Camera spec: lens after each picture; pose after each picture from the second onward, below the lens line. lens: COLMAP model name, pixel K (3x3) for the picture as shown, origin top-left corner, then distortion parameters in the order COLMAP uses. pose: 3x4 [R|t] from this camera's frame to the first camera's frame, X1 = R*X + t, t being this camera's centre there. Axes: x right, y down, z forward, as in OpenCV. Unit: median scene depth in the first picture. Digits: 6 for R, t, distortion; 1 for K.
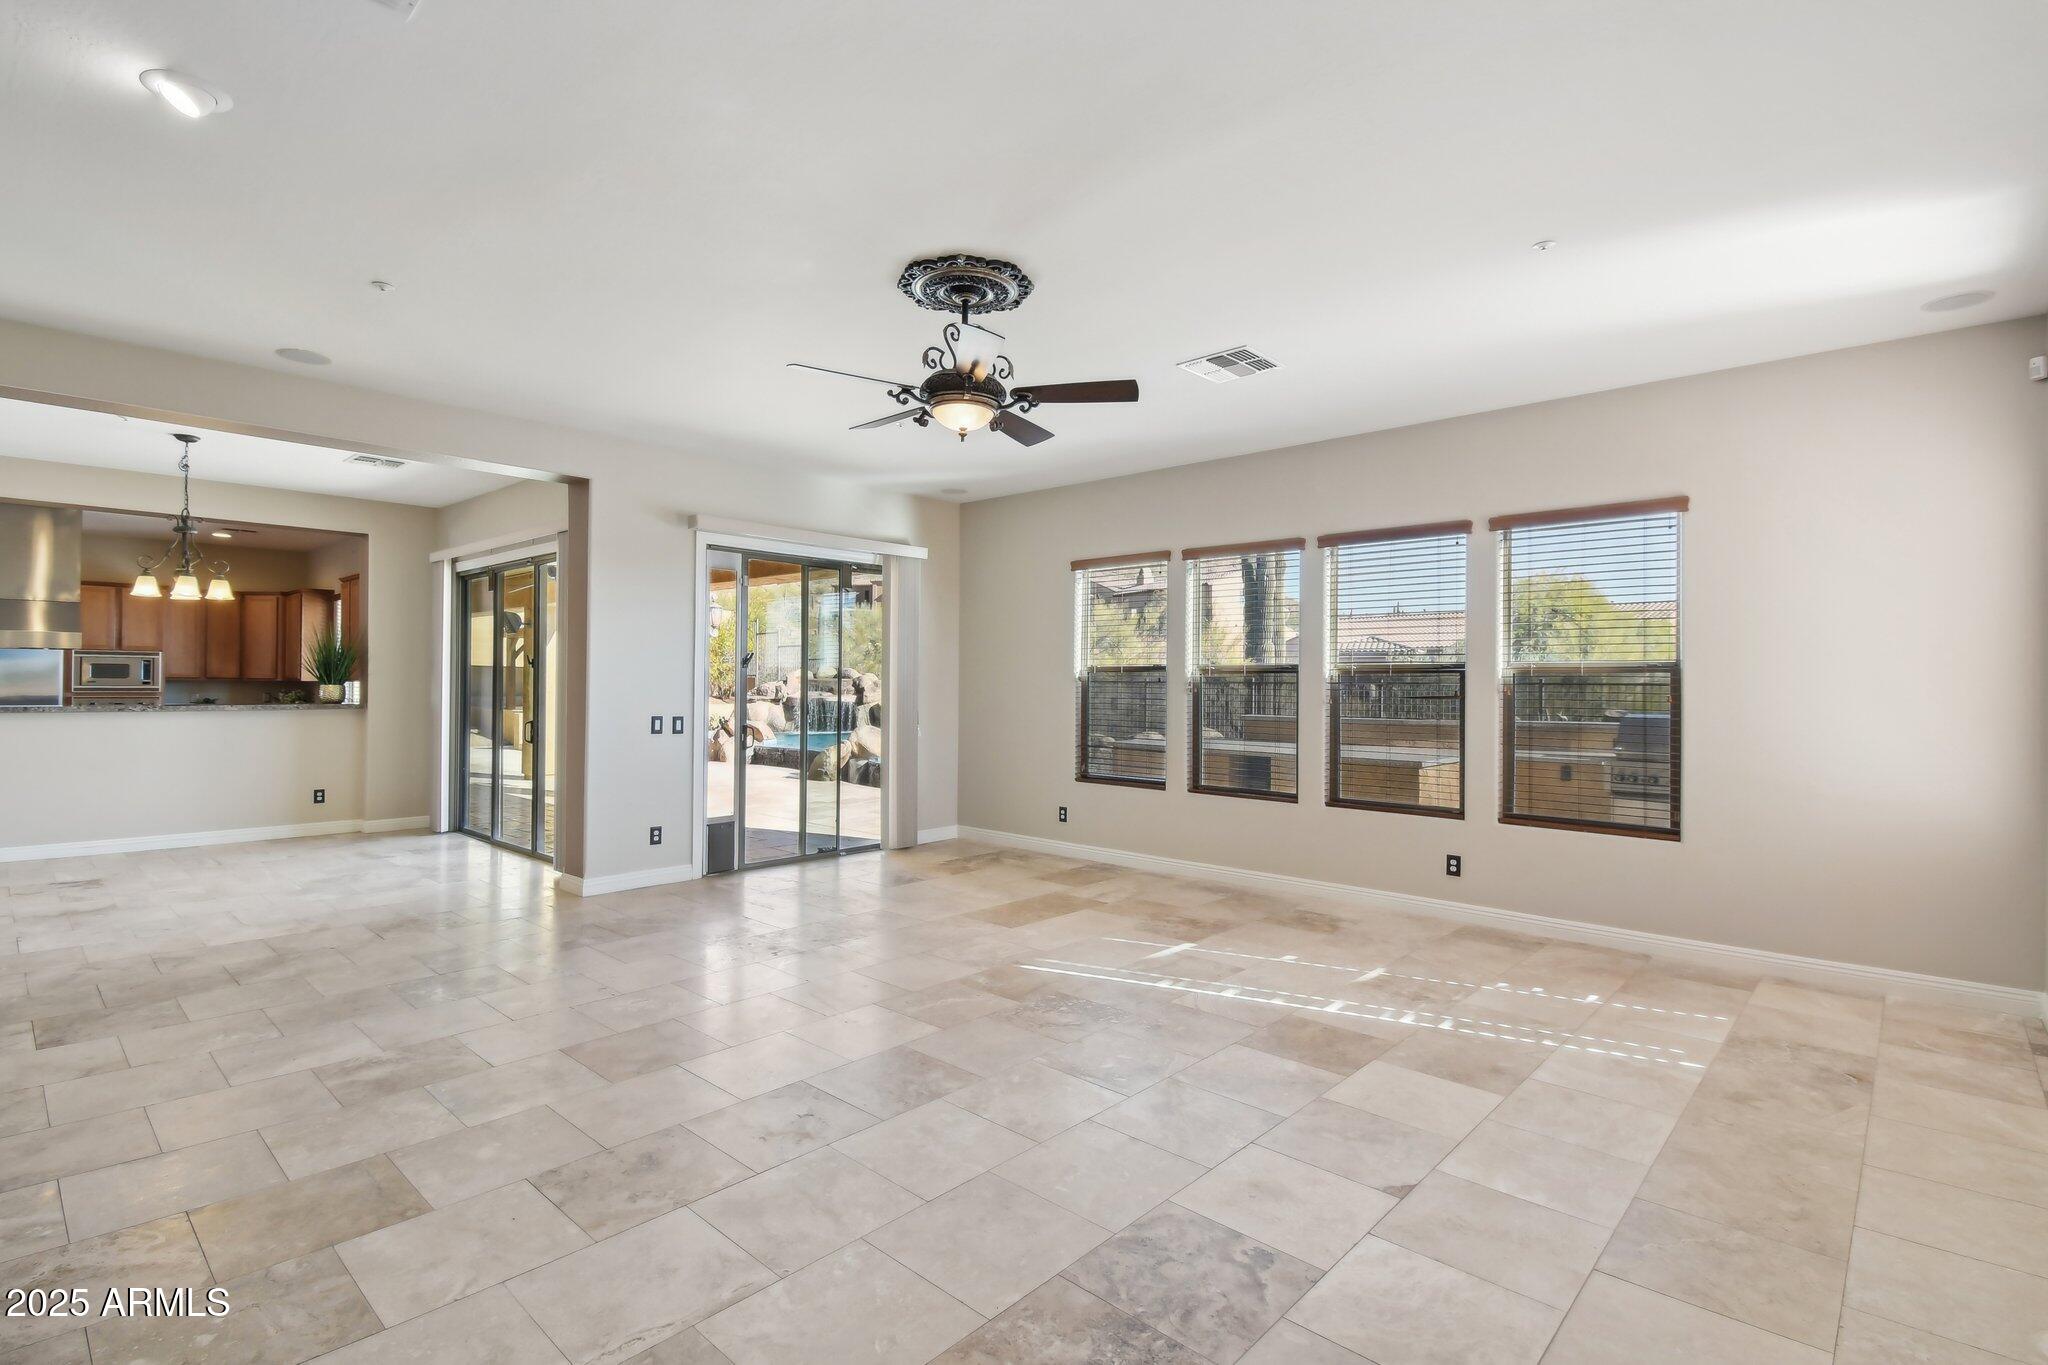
lens RADIAL K [[963.6, 0, 1018.1], [0, 963.6, 658.9], [0, 0, 1]] dist [0.009370, -0.000567]
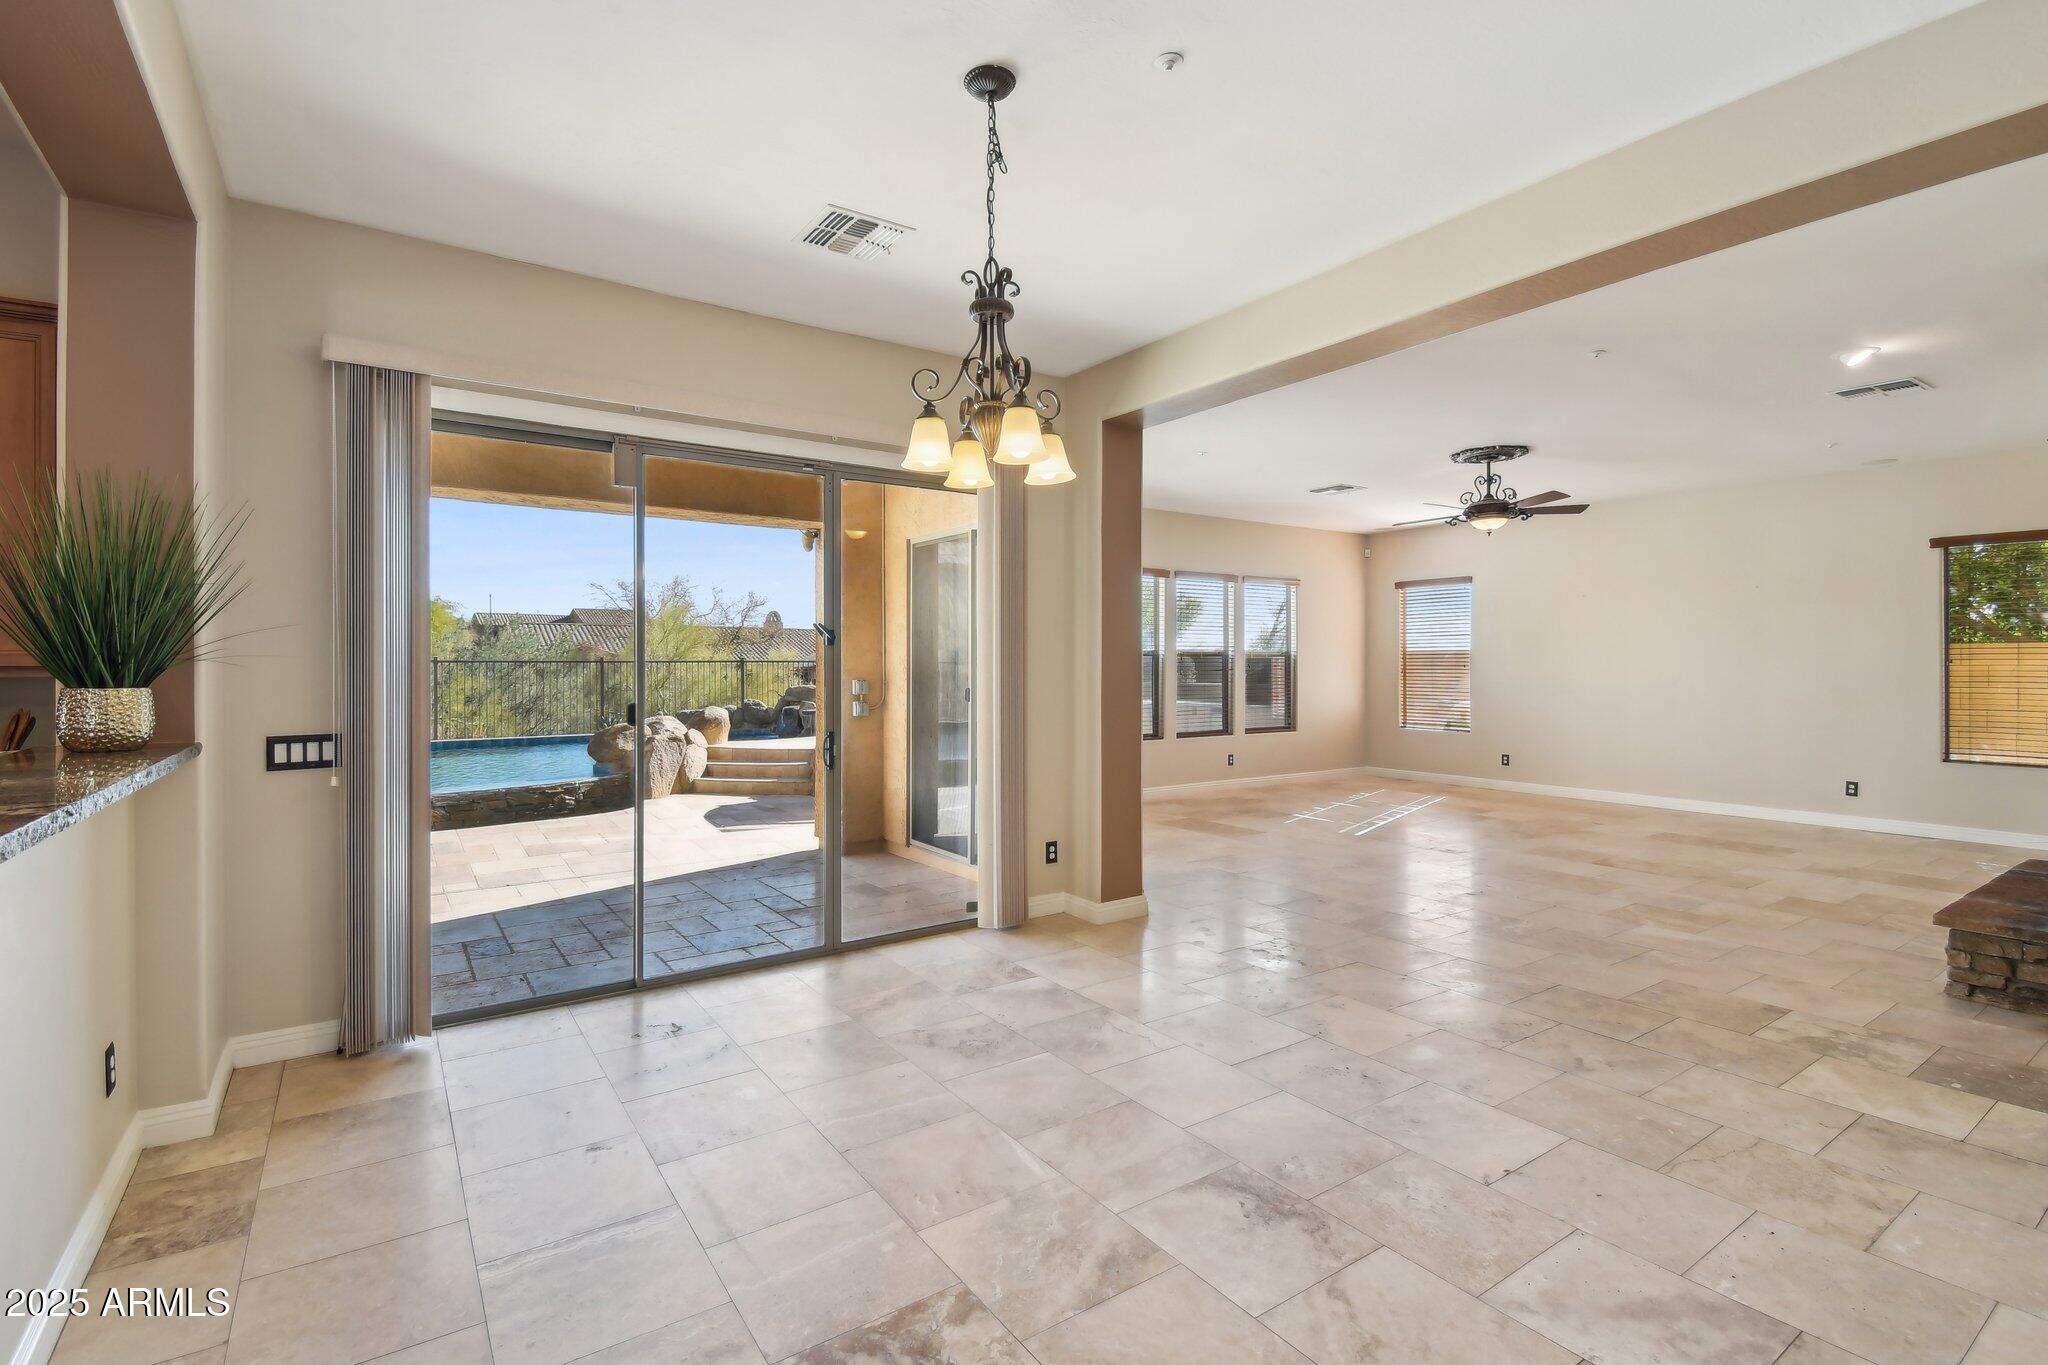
lens RADIAL K [[931.2, 0, 1027.0], [0, 931.2, 662.3], [0, 0, 1]] dist [0.014060, -0.016718]
pose [[0.215504, -0.007048, 0.976478, -0.848350], [-0.021605, 0.999695, 0.011984, 0.008846], [-0.976264, -0.023680, 0.215286, 0.623985]]
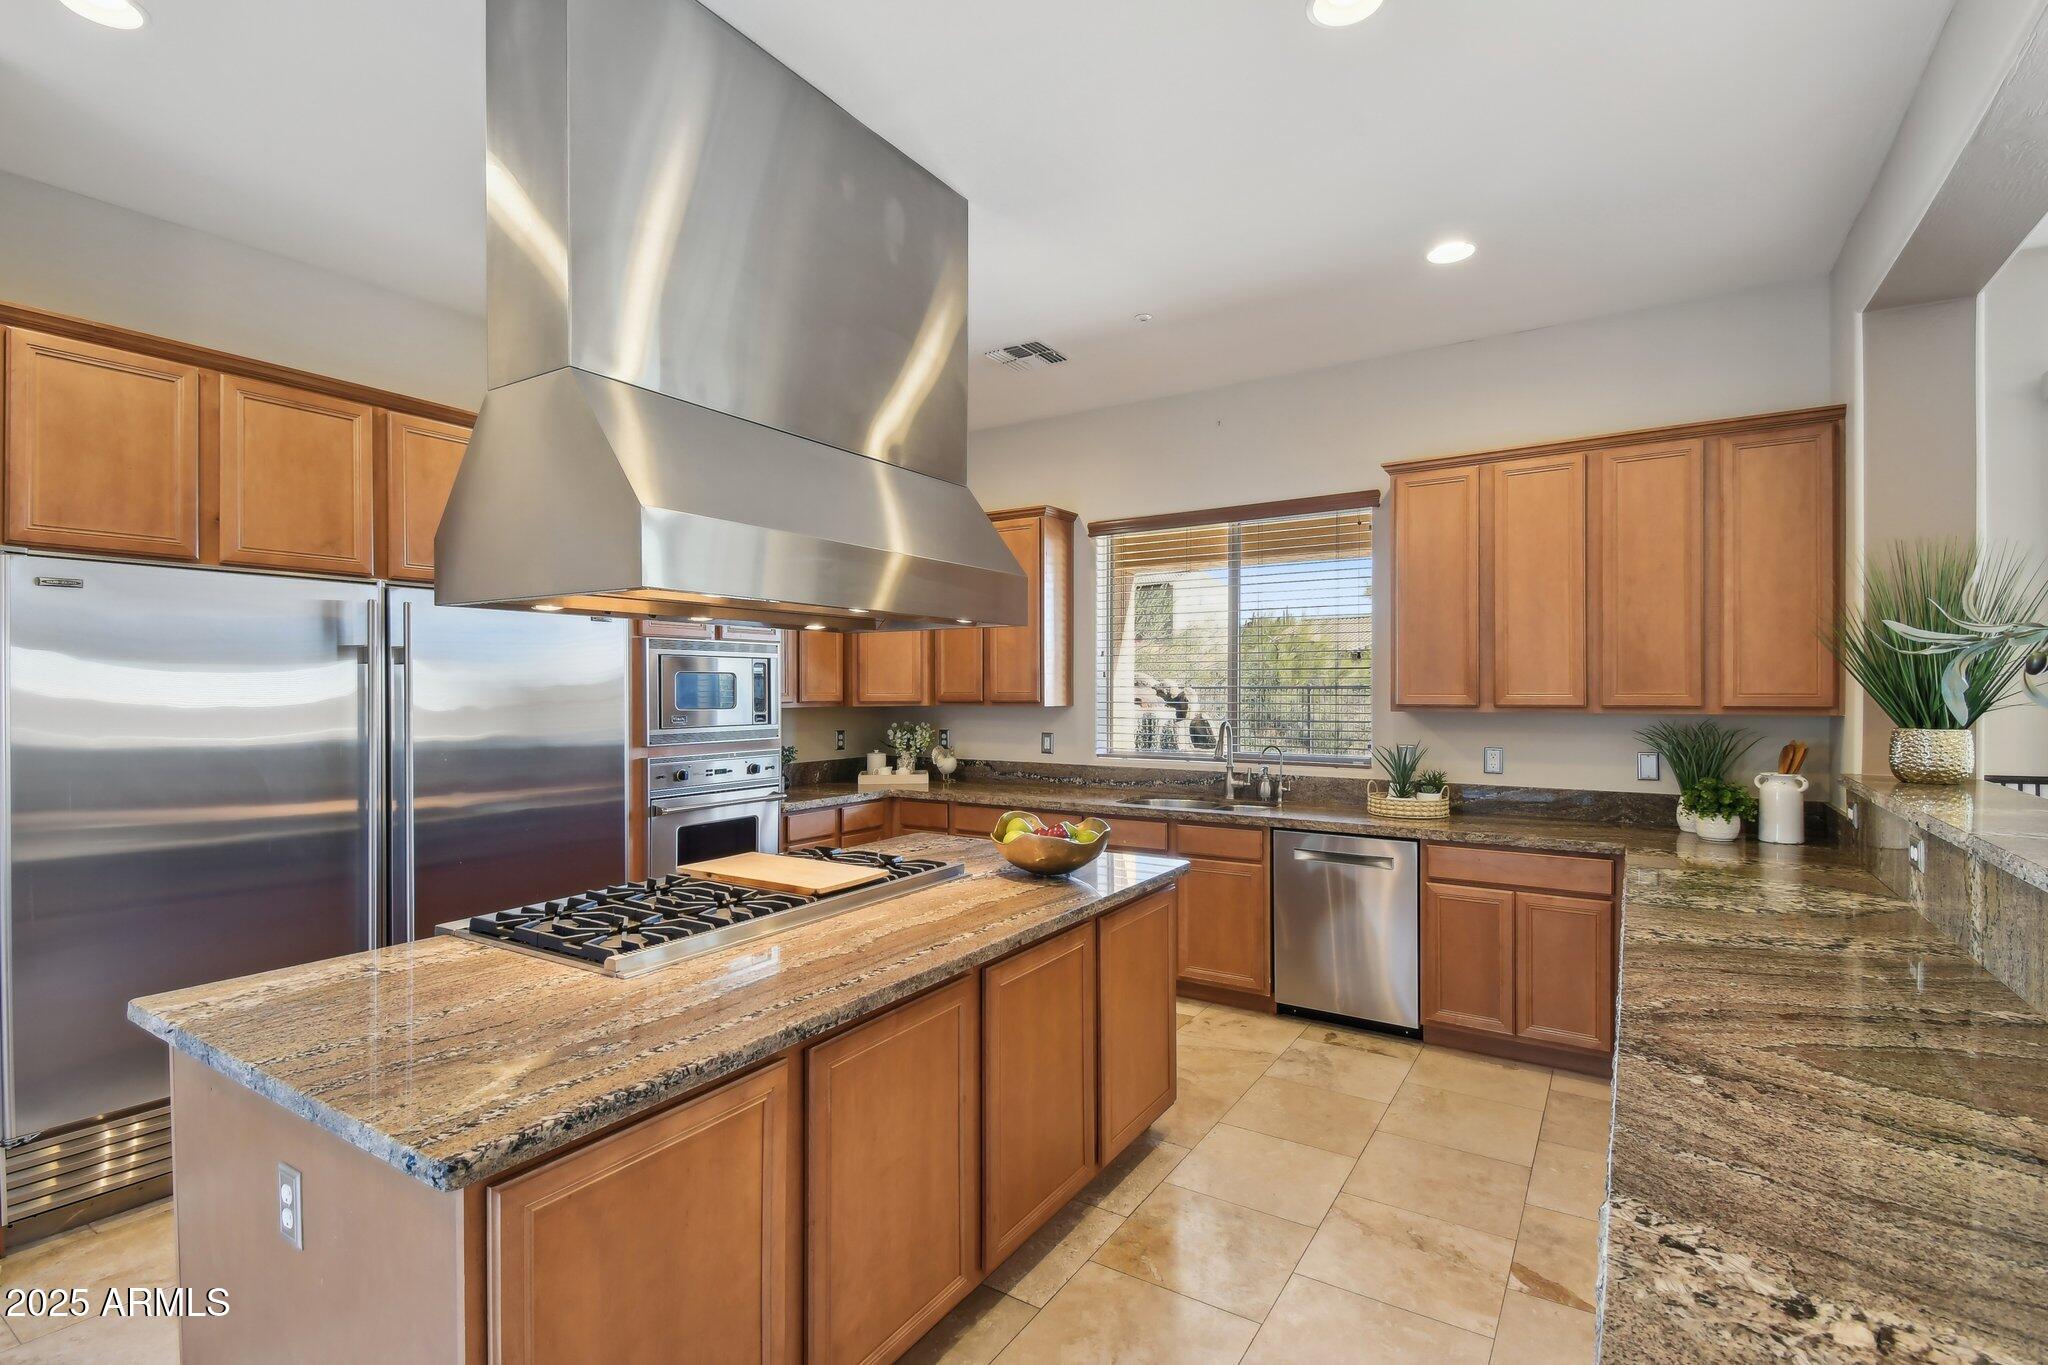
lens RADIAL K [[944.6, 0, 1024.0], [0, 944.6, 682.5], [0, 0, 1]] dist [0.023948, -0.000103]
pose [[0.986237, -0.010239, 0.165021, -0.985421], [0.006713, 0.999737, 0.021907, 0.001570], [-0.165202, -0.020498, 0.986047, 0.673342]]
